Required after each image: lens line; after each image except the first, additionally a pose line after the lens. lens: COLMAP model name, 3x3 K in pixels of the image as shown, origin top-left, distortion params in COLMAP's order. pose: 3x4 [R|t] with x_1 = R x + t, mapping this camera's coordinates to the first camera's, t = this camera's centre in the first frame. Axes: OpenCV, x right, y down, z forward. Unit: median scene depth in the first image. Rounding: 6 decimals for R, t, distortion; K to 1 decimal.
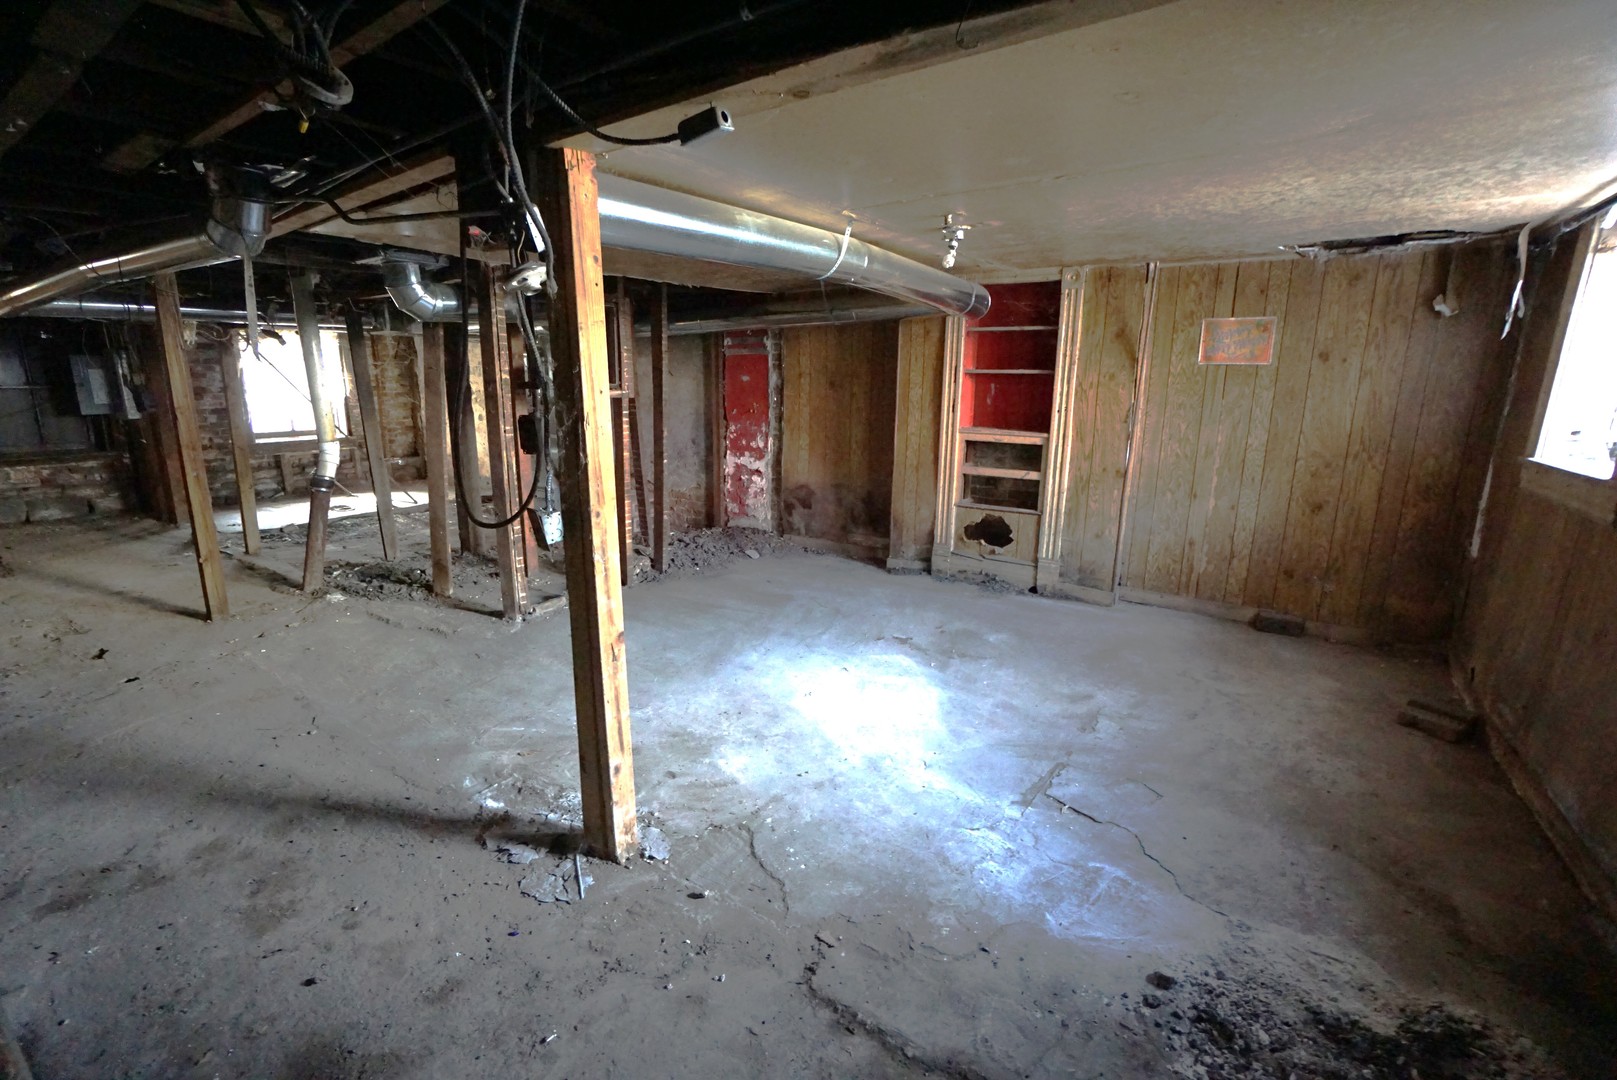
lens RADIAL K [[726.7, 0, 790.4], [0, 726.7, 555.0], [0, 0, 1]] dist [-0.060719, 0.021351]
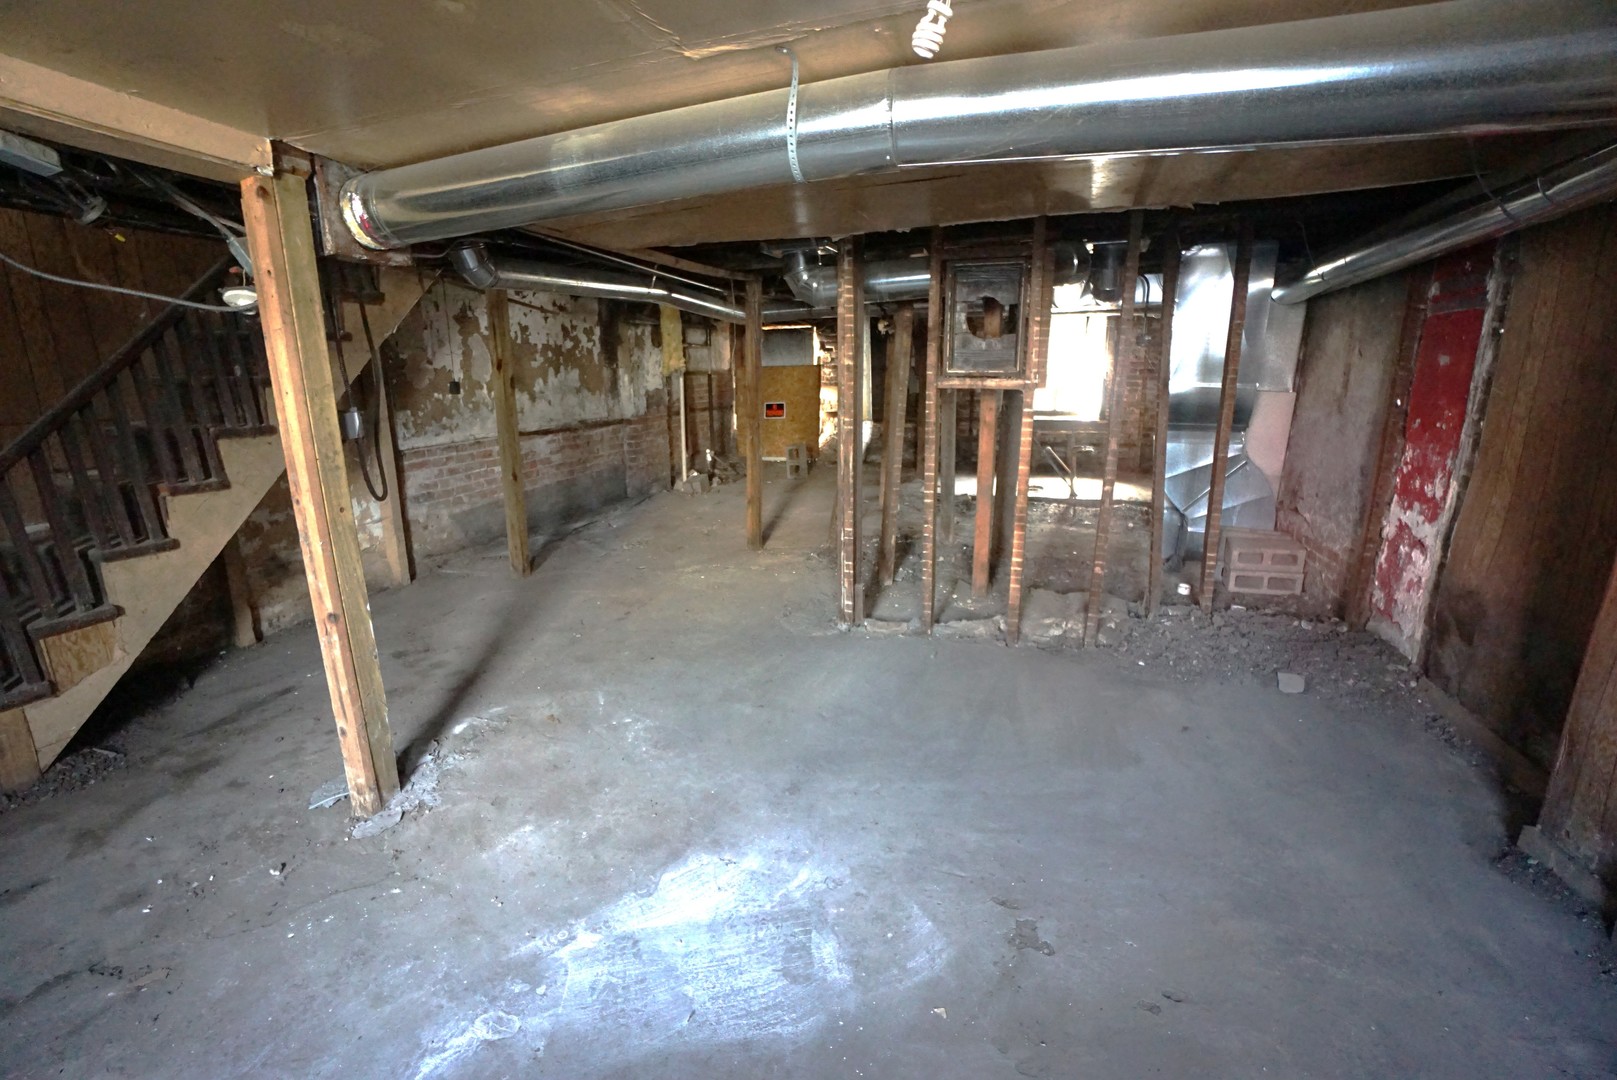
lens RADIAL K [[726.7, 0, 807.1], [0, 726.7, 549.1], [0, 0, 1]] dist [-0.060719, 0.021351]
pose [[0.258998, 0.227997, -0.938583, 0.501461], [-0.209911, 0.961802, 0.175713, -0.174356], [0.942792, 0.151509, 0.296964, 0.724476]]
